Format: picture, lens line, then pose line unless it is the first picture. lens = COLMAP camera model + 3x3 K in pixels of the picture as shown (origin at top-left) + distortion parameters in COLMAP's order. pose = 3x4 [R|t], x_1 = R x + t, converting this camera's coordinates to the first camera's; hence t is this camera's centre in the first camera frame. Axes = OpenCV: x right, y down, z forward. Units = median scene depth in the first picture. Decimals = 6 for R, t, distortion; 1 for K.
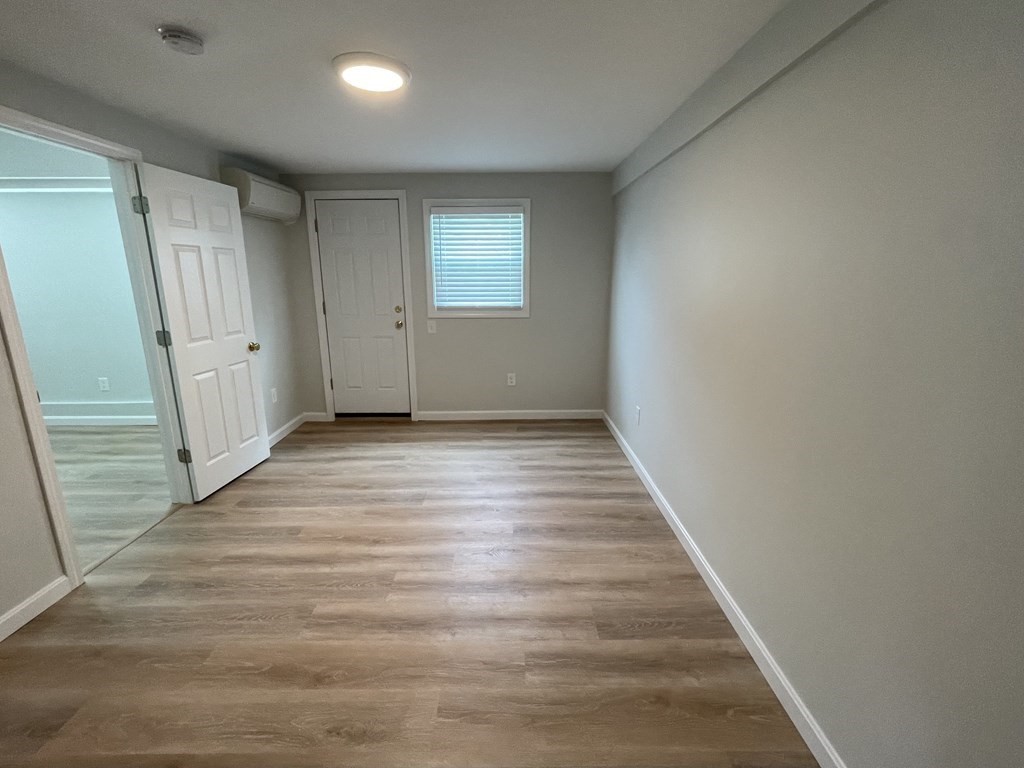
lens RADIAL K [[467.5, 0, 512.0], [0, 467.5, 384.0], [0, 0, 1]] dist [0.013712, 0.000248]
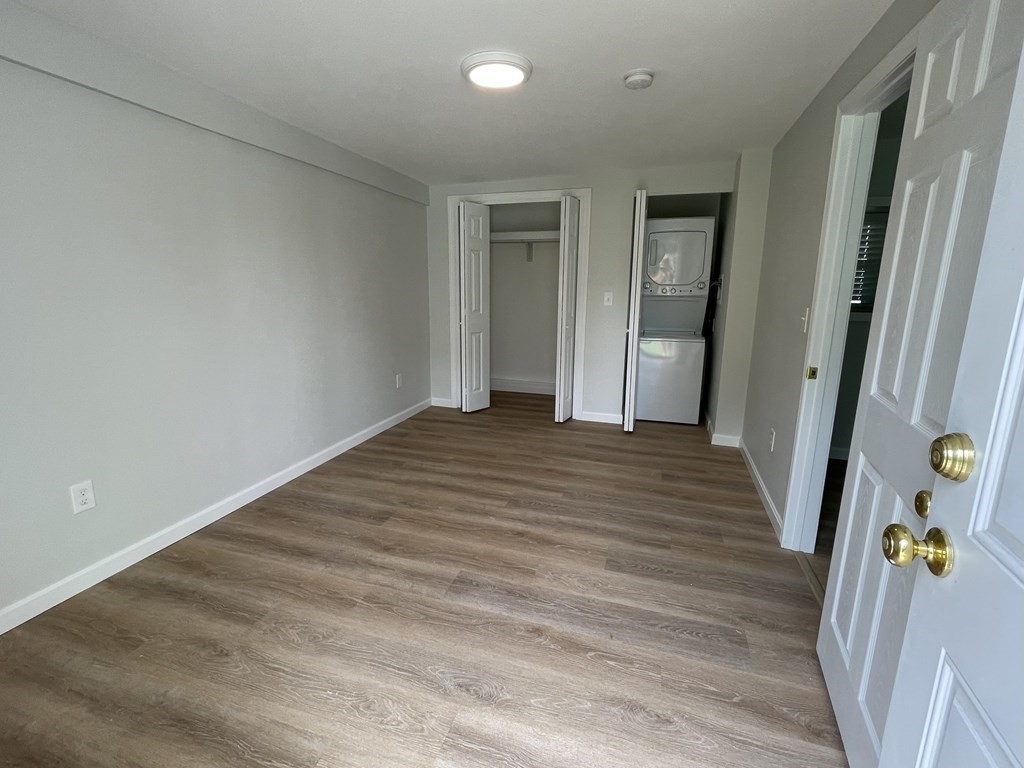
lens RADIAL K [[467.5, 0, 512.0], [0, 467.5, 384.0], [0, 0, 1]] dist [0.013712, 0.000248]
pose [[-0.954719, -0.061795, 0.291019, -0.510681], [0.070949, 0.902678, 0.424429, -0.343833], [-0.288924, 0.425858, -0.857419, 1.625407]]
